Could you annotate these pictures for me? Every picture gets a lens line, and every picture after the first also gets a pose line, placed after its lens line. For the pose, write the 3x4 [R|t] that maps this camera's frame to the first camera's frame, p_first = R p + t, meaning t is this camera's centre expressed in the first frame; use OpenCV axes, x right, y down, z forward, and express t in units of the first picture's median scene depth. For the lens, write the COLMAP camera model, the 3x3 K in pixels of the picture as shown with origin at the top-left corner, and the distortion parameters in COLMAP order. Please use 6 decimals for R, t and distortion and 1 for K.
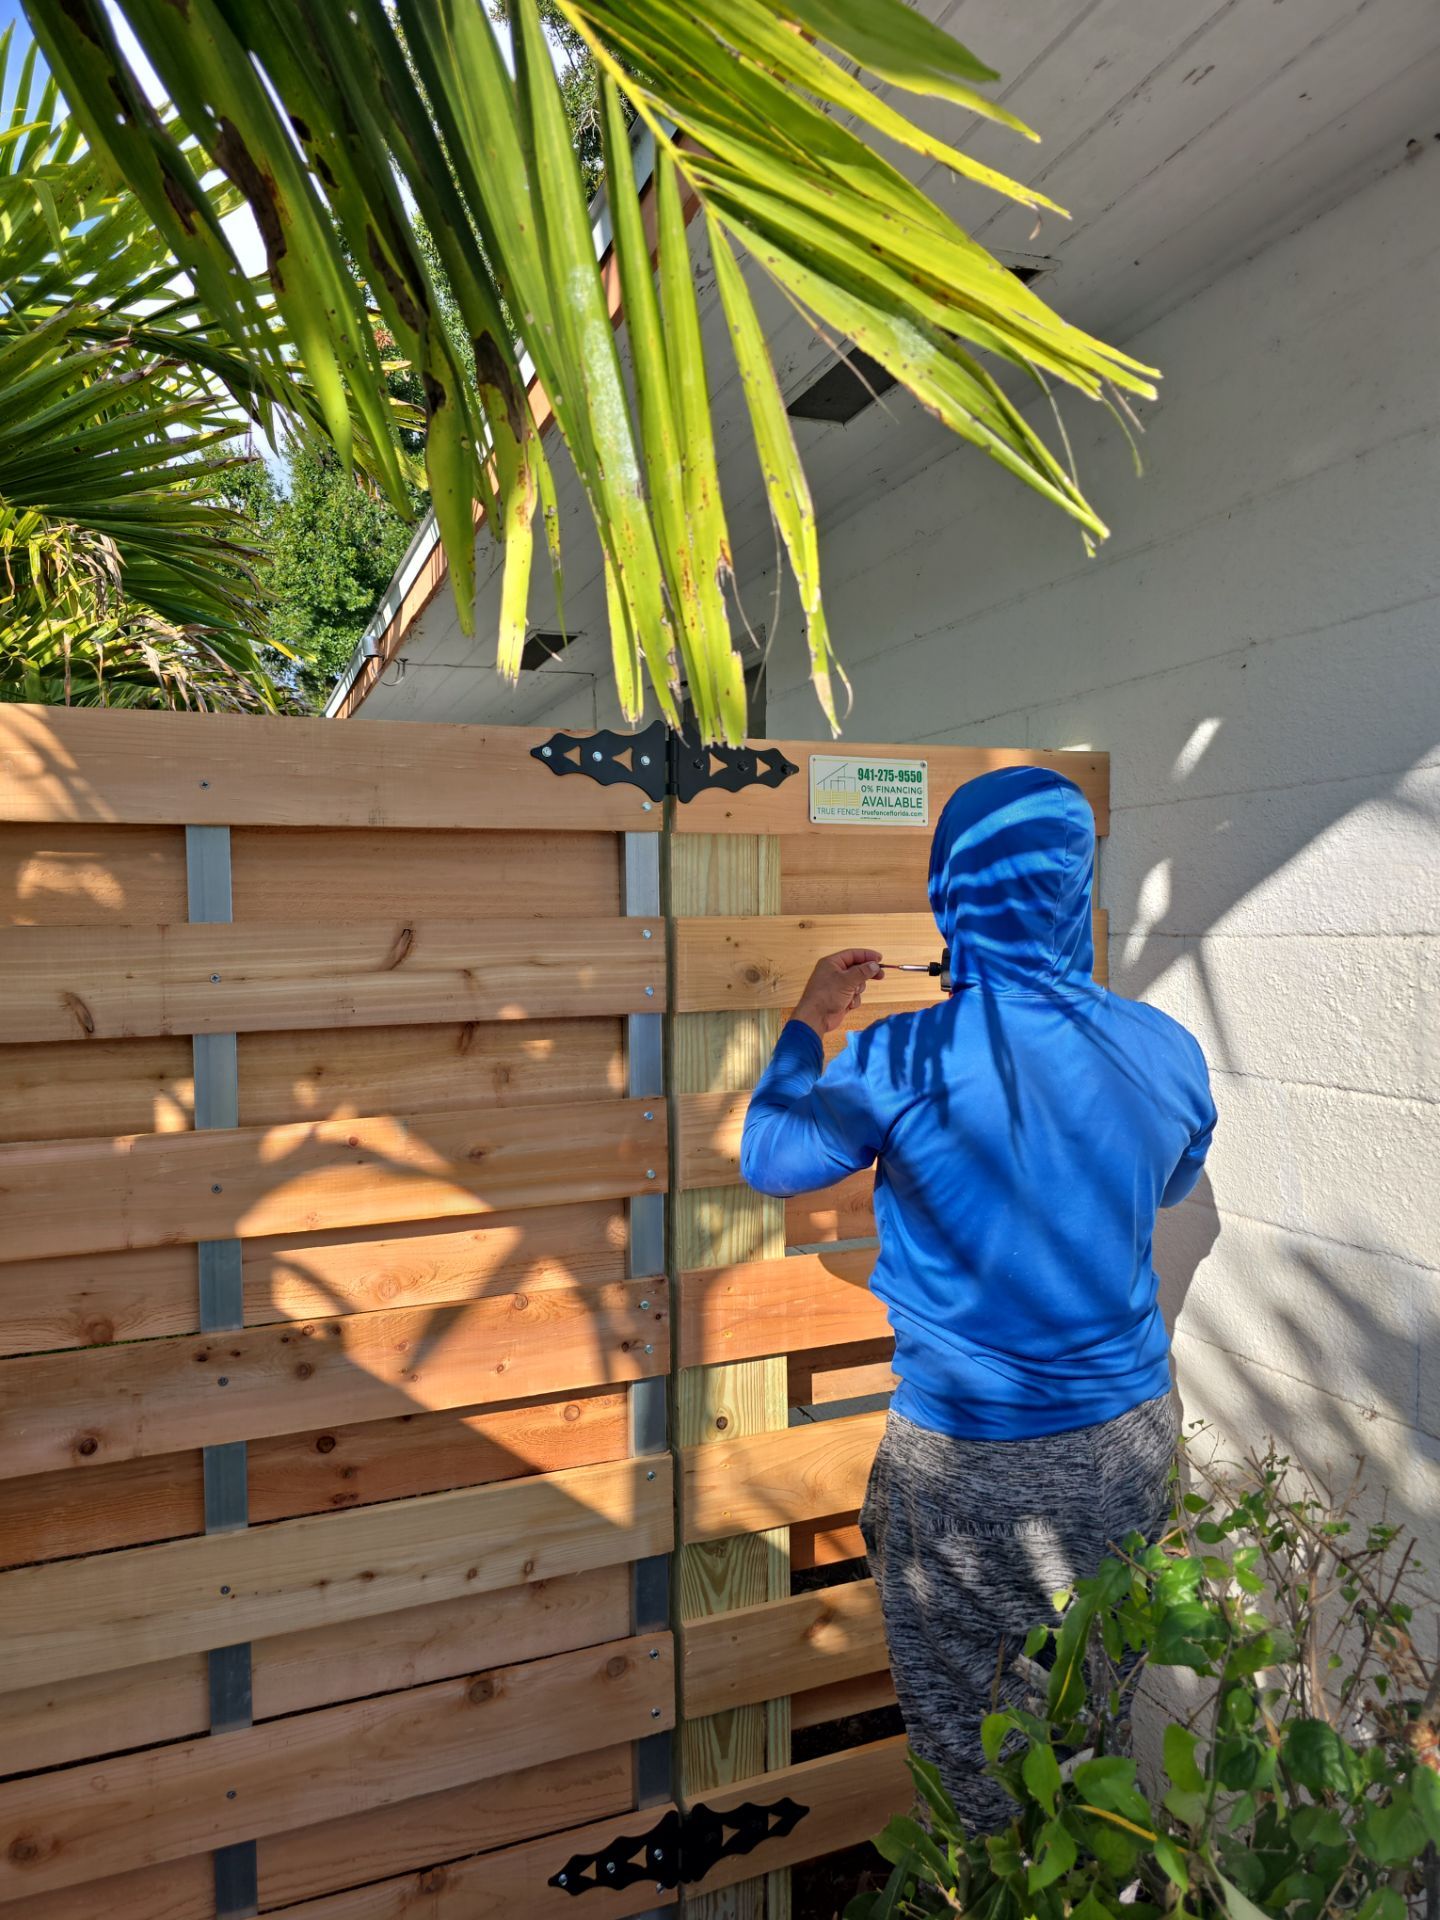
lens RADIAL K [[1260.8, 0, 712.9], [0, 1260.8, 972.2], [0, 0, 1]] dist [0.051154, -0.029342]
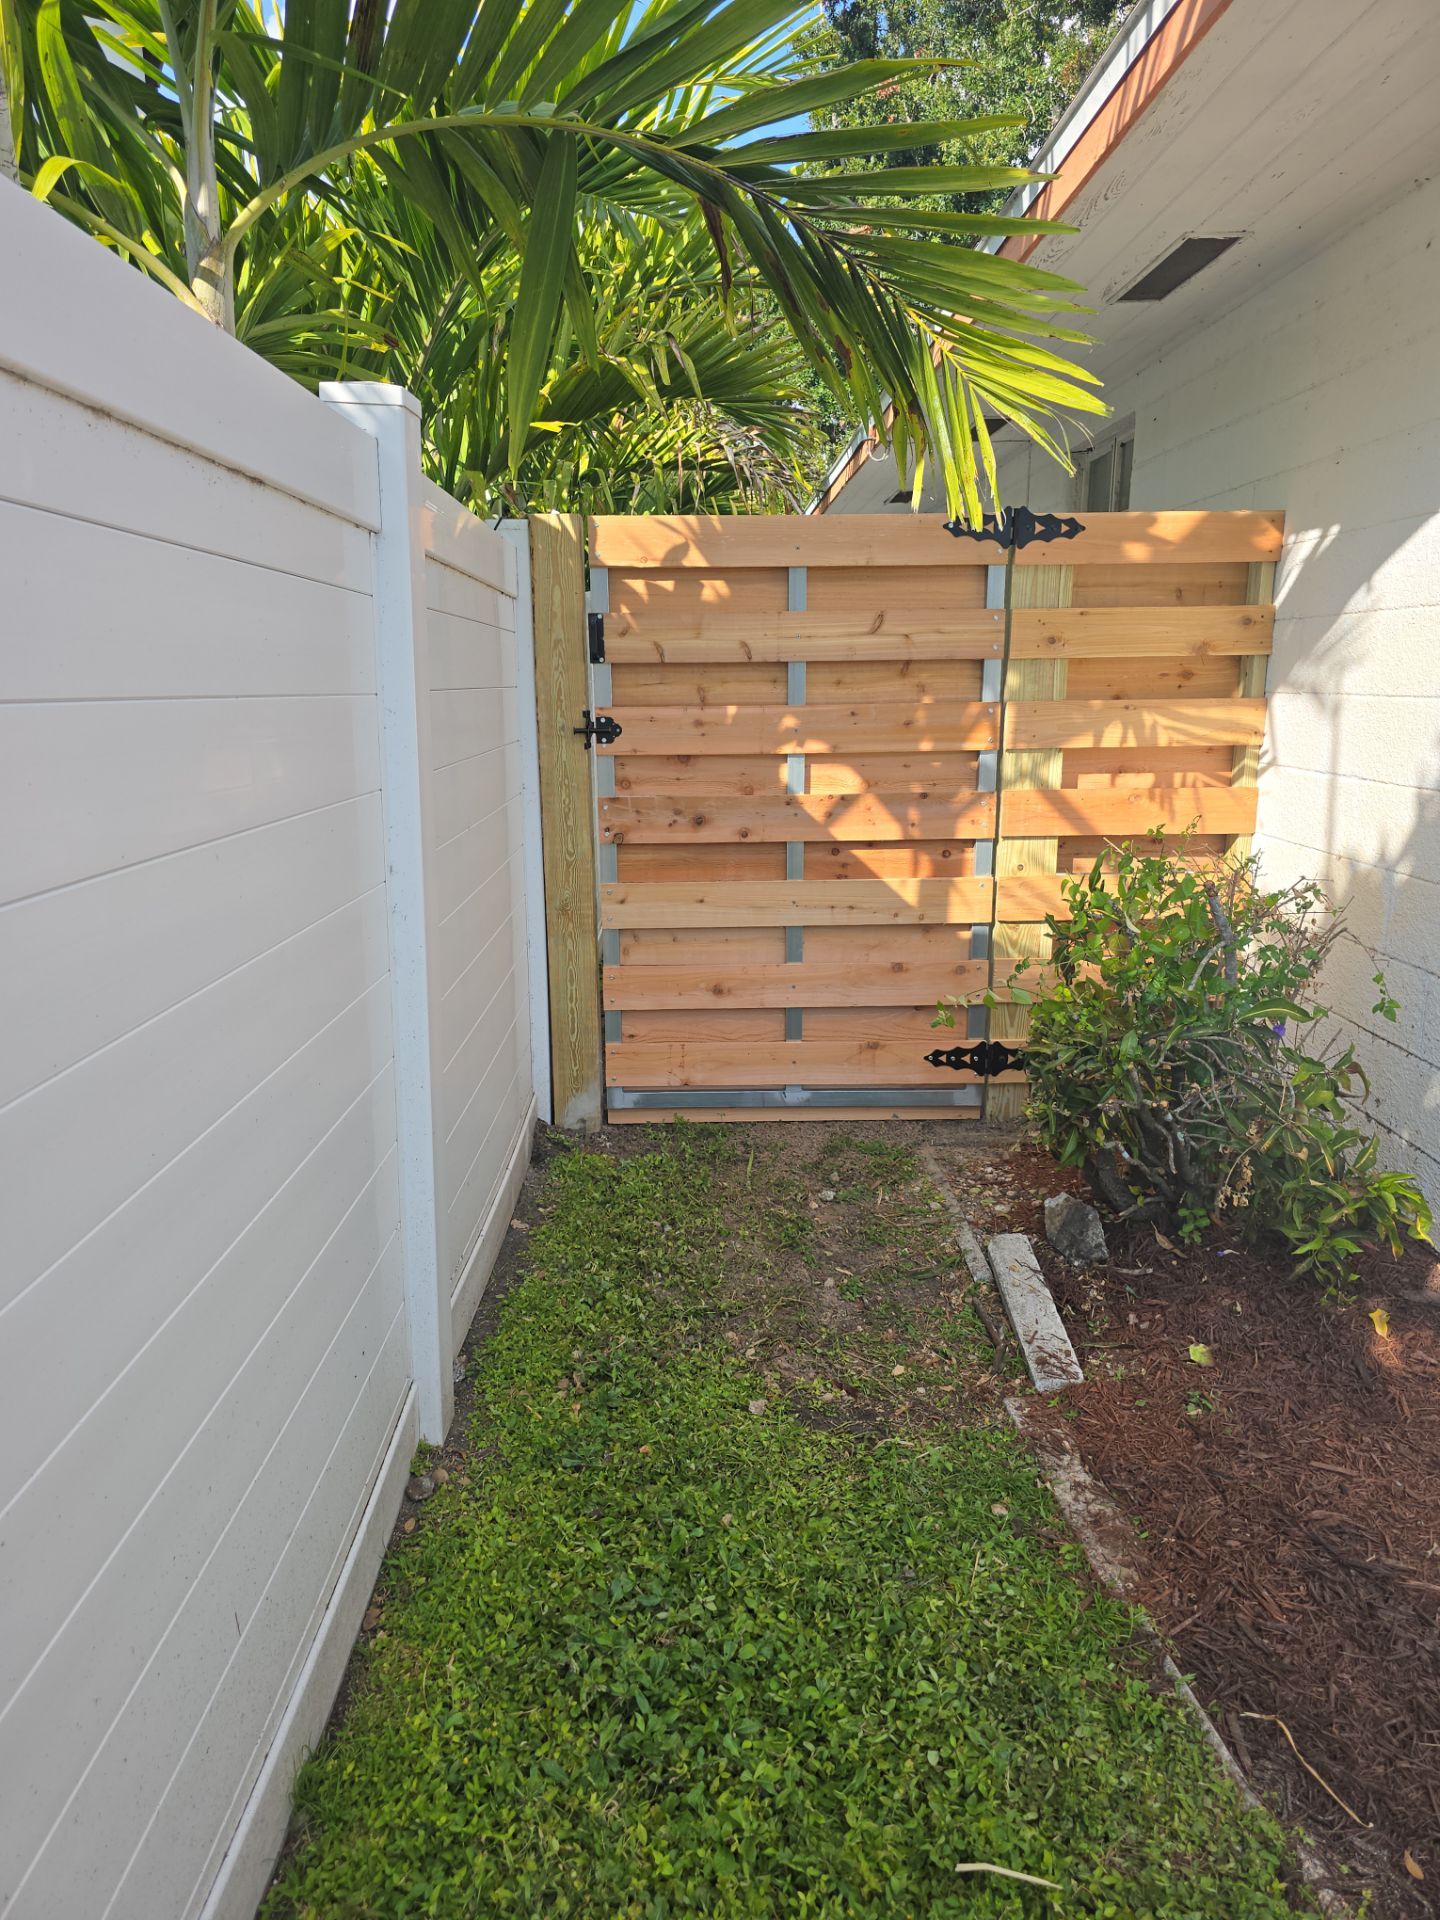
lens RADIAL K [[1260.8, 0, 712.9], [0, 1260.8, 972.2], [0, 0, 1]] dist [0.051154, -0.029342]
pose [[0.930524, 0.091869, -0.354520, 0.299750], [-0.021760, 0.980185, 0.196885, 0.137306], [0.365583, -0.175492, 0.914085, -1.135929]]
